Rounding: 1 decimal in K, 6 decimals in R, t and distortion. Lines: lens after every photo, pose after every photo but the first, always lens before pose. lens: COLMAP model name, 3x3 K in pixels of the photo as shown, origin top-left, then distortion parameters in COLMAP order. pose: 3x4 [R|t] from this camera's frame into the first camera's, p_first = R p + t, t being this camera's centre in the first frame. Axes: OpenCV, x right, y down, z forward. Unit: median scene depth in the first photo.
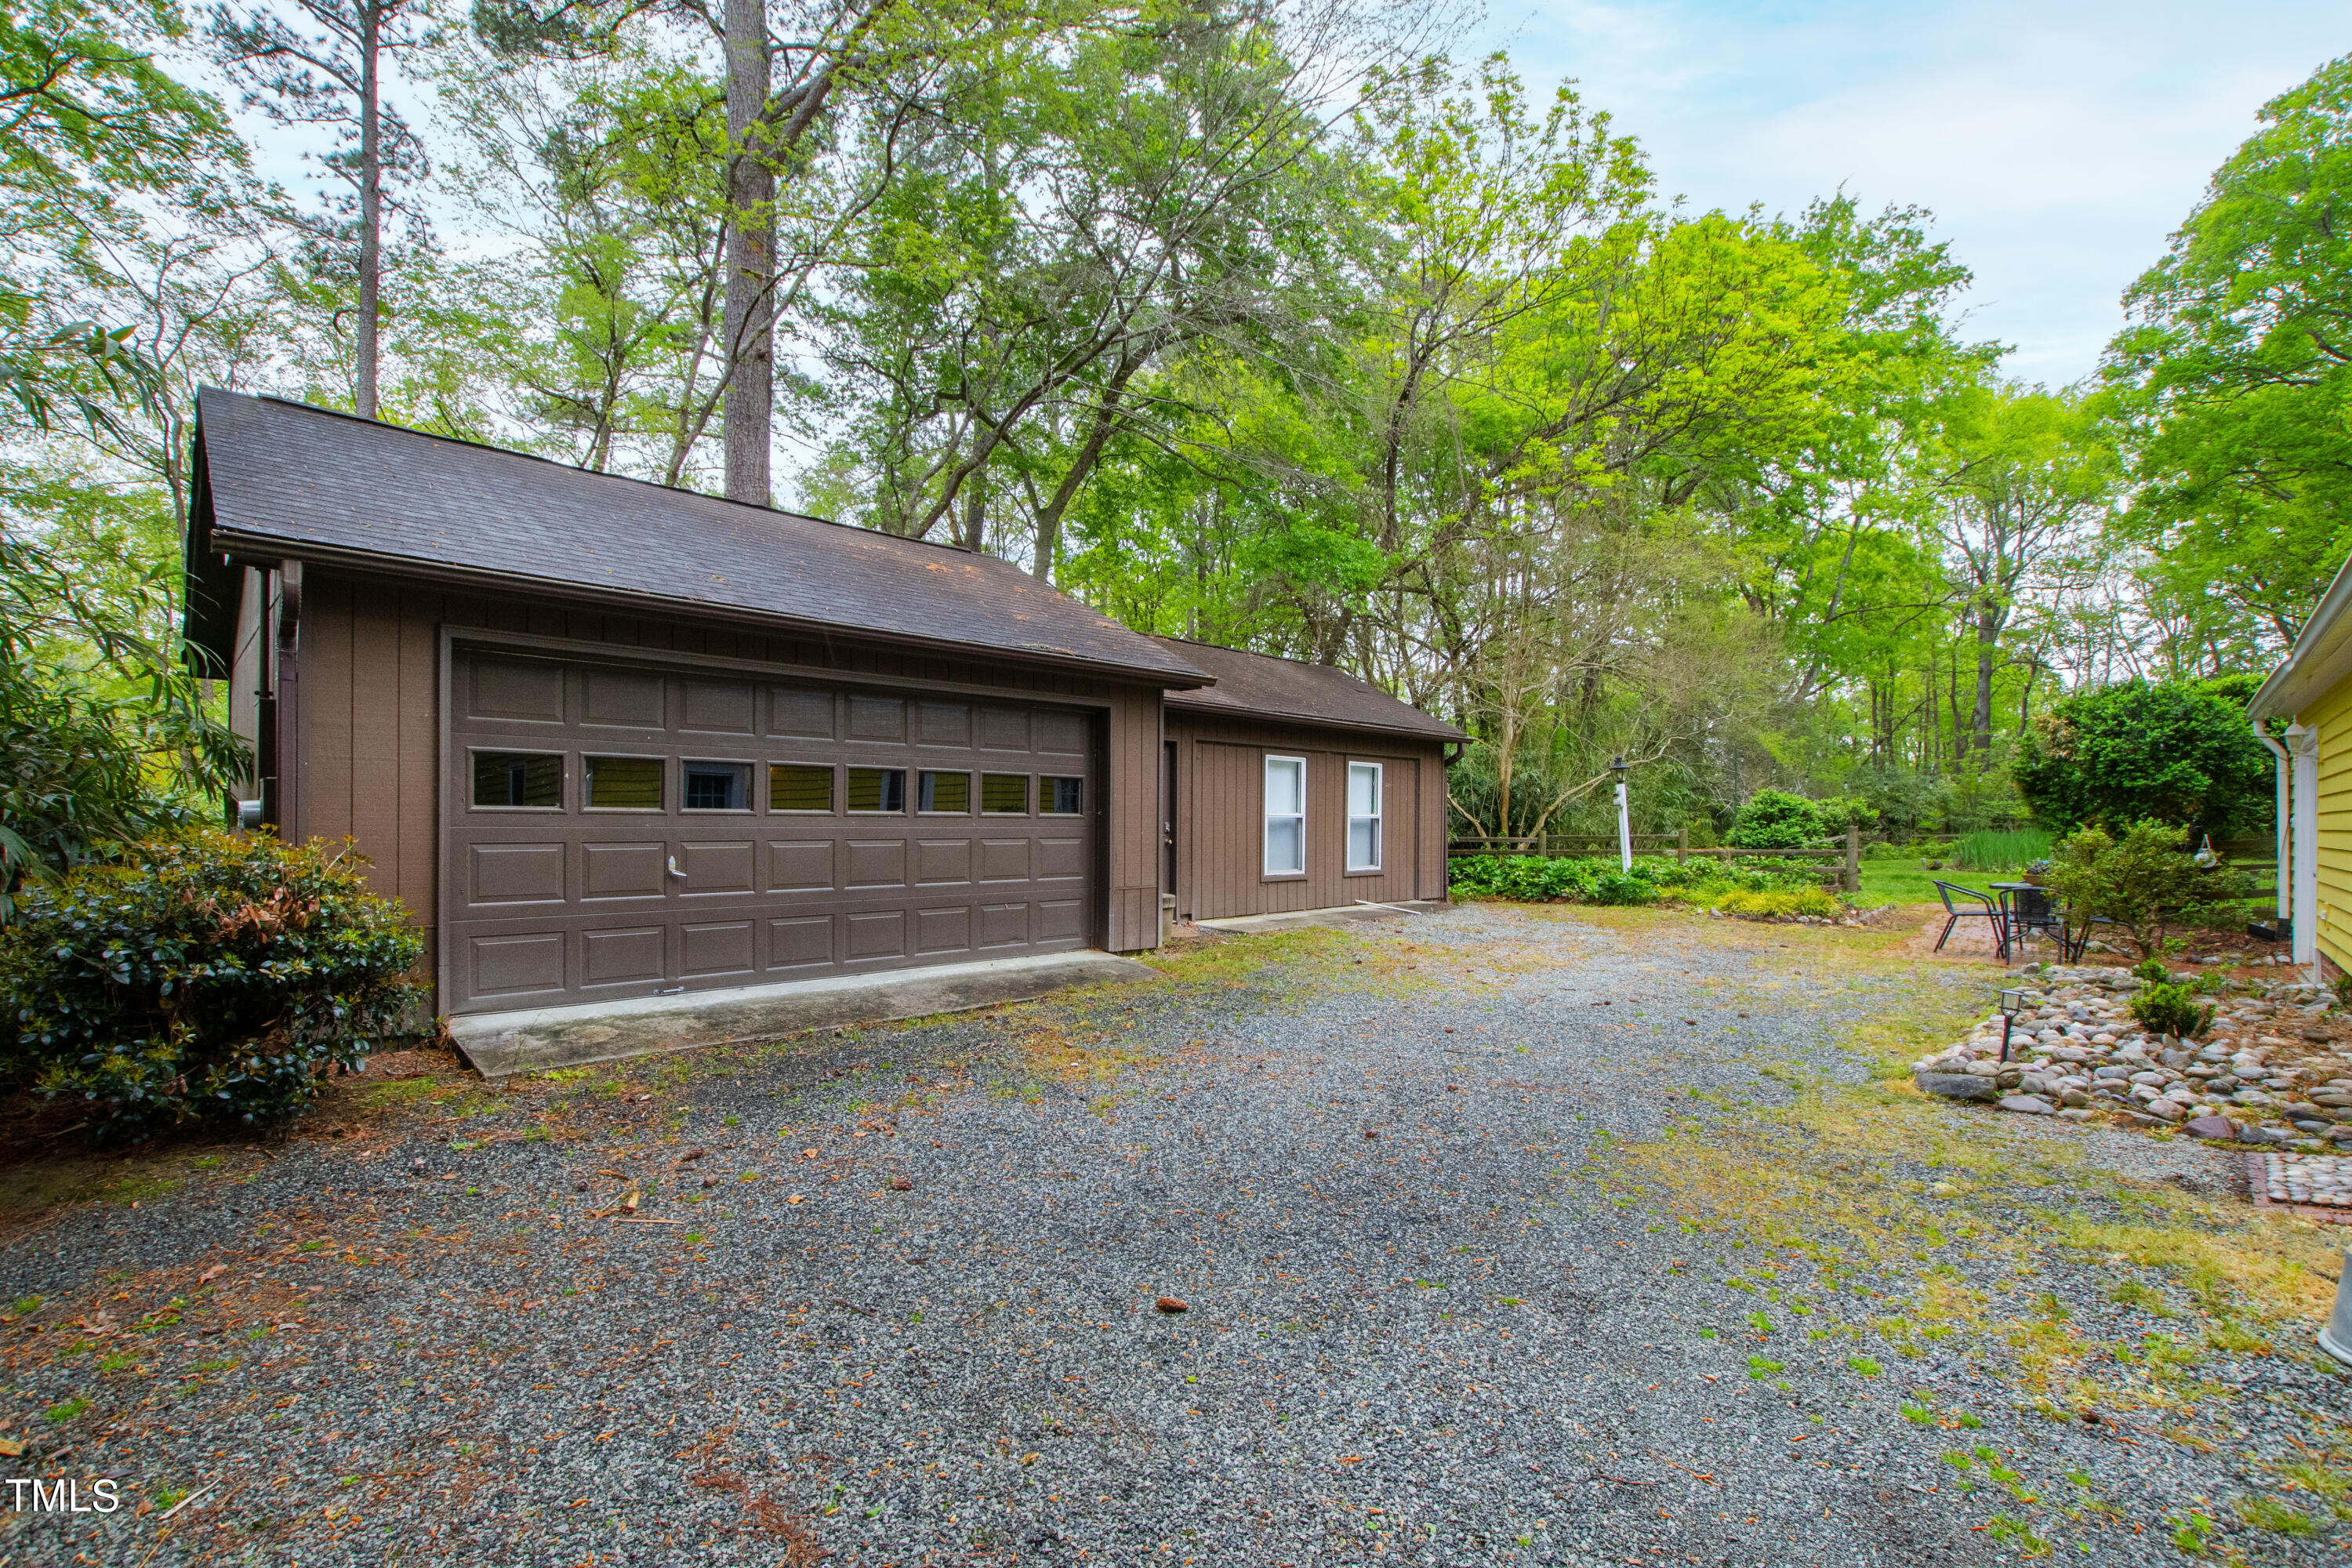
lens RADIAL K [[1061.0, 0, 1157.2], [0, 1061.0, 787.2], [0, 0, 1]] dist [0.015391, -0.000395]
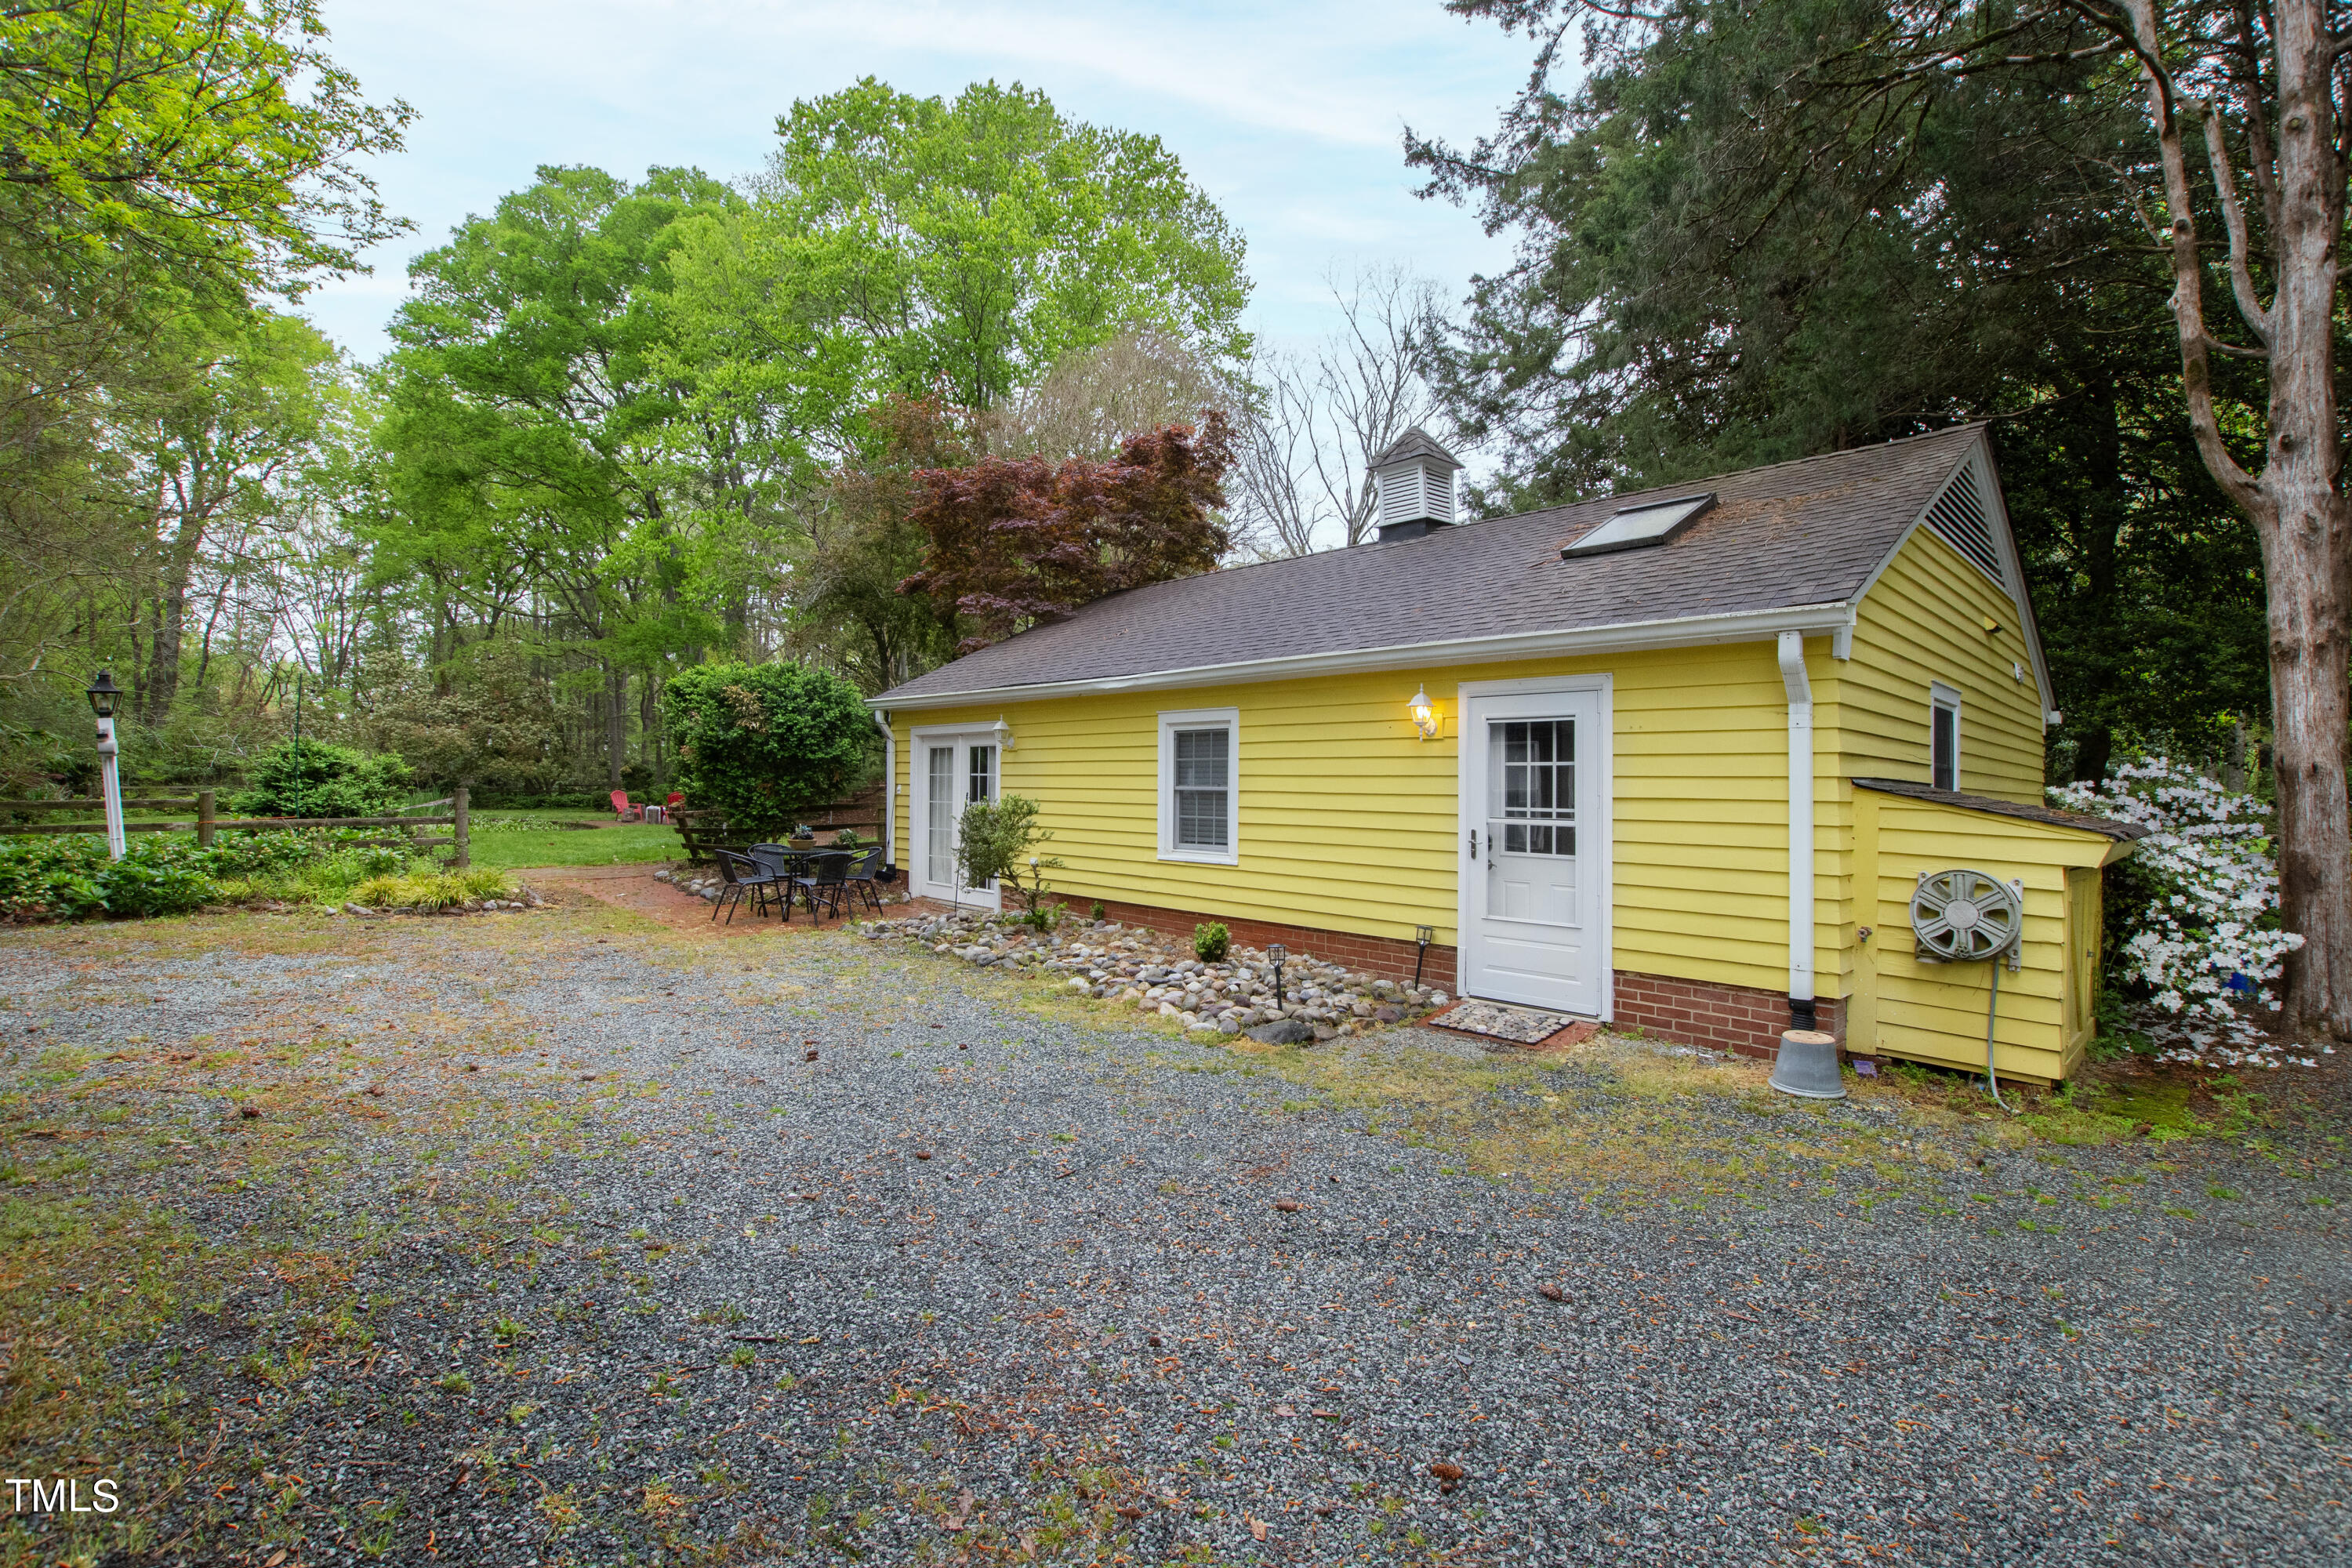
lens RADIAL K [[1061.0, 0, 1157.2], [0, 1061.0, 787.2], [0, 0, 1]] dist [0.015391, -0.000395]
pose [[0.054818, -0.000700, 0.998496, -0.146817], [-0.049100, 0.998788, 0.003396, 0.005565], [-0.997288, -0.049212, 0.054717, 0.374533]]
